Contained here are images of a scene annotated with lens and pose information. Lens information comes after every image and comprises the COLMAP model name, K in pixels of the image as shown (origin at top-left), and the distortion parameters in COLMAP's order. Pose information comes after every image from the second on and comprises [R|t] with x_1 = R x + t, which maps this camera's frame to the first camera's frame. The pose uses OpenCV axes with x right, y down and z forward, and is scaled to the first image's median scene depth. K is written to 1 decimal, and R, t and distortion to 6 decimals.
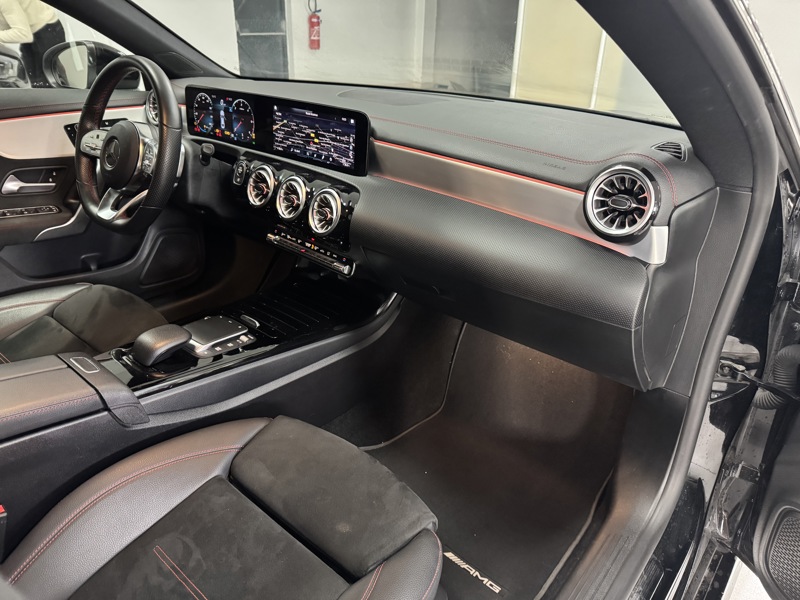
lens RADIAL K [[546.3, 0, 400.0], [0, 546.3, 300.0], [0, 0, 1]] dist [0.133973, -0.210912]
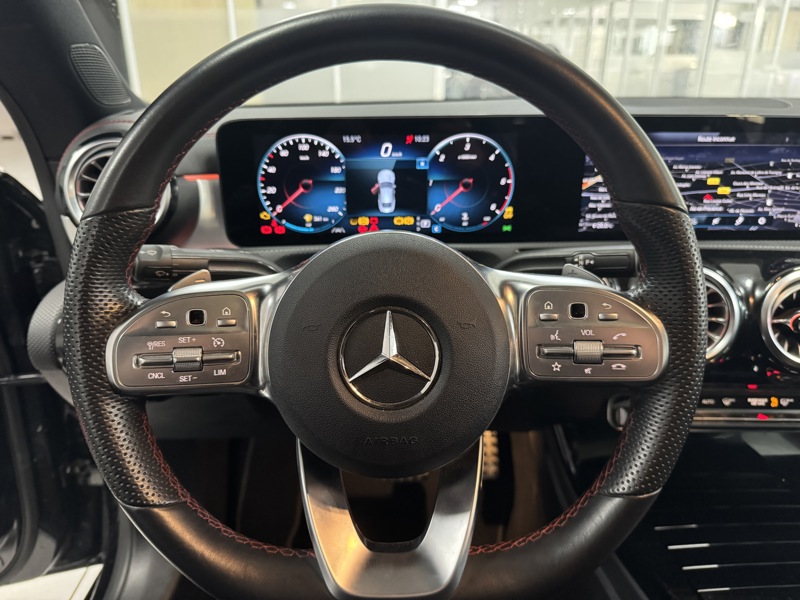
lens RADIAL K [[552.5, 0, 399.2], [0, 552.5, 307.5], [0, 0, 1]] dist [0.097268, -0.124115]
pose [[0.734236, -0.269710, 0.623020, -0.656493], [0.313079, 0.948808, 0.041779, -0.286560], [-0.602395, 0.164379, 0.781089, 0.767161]]
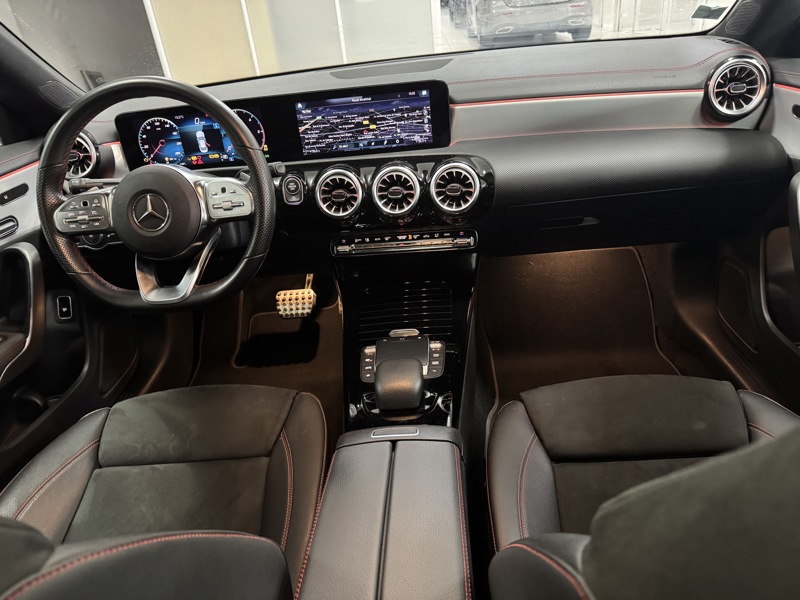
lens RADIAL K [[546.3, 0, 400.0], [0, 546.3, 300.0], [0, 0, 1]] dist [0.133973, -0.210912]
pose [[0.781149, -0.384588, 0.491832, -0.645063], [0.383119, 0.917272, 0.108775, -0.102278], [-0.492977, 0.103461, 0.863869, 0.205928]]
